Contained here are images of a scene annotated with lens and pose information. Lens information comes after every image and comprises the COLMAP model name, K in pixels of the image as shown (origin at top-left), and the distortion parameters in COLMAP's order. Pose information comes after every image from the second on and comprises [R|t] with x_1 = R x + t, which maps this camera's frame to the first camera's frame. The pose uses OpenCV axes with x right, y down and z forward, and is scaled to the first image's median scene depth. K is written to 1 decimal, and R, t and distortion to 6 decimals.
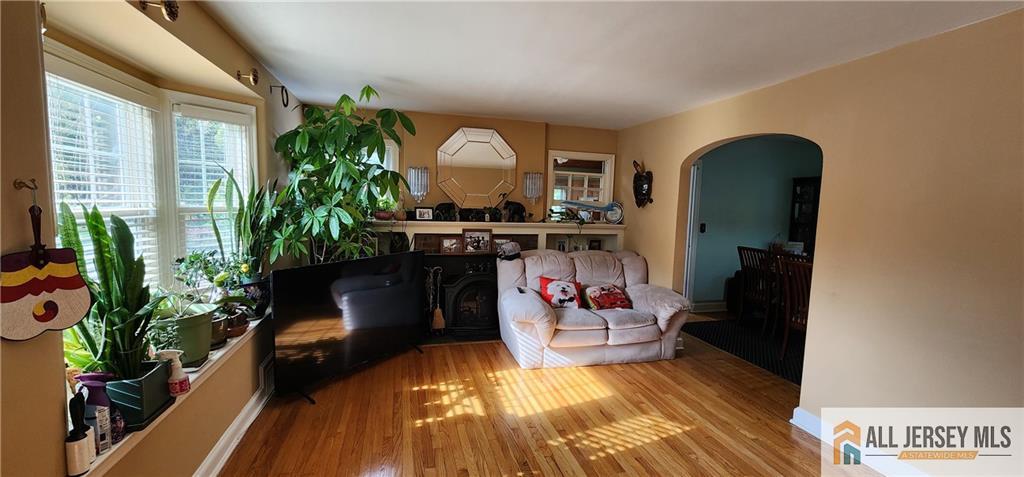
lens RADIAL K [[423.0, 0, 513.0], [0, 423.0, 242.6], [0, 0, 1]] dist [-0.000868, -0.000065]
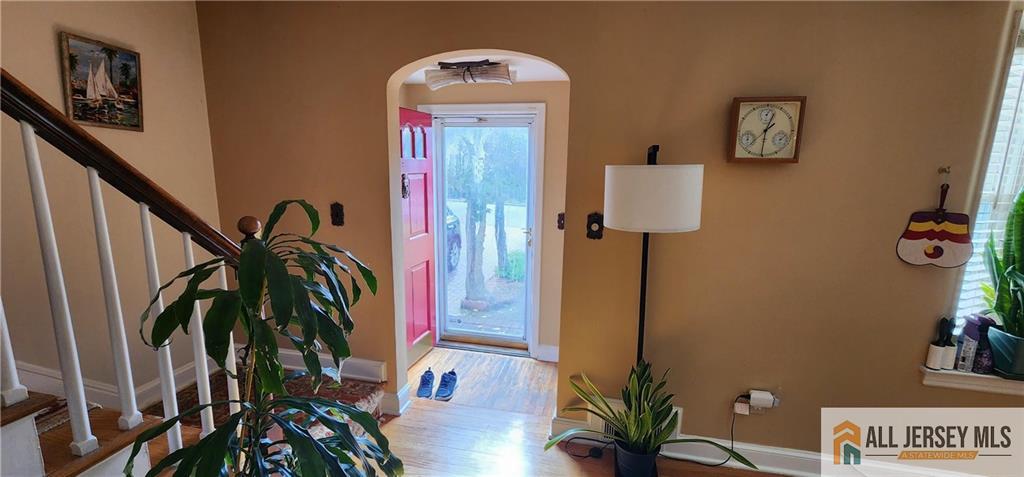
lens RADIAL K [[423.0, 0, 513.0], [0, 423.0, 242.6], [0, 0, 1]] dist [-0.000868, -0.000065]
pose [[-0.457519, 0.127618, -0.879995, 0.978961], [-0.117315, 0.972334, 0.202002, -0.003398], [0.881427, 0.195656, -0.429889, 0.297628]]
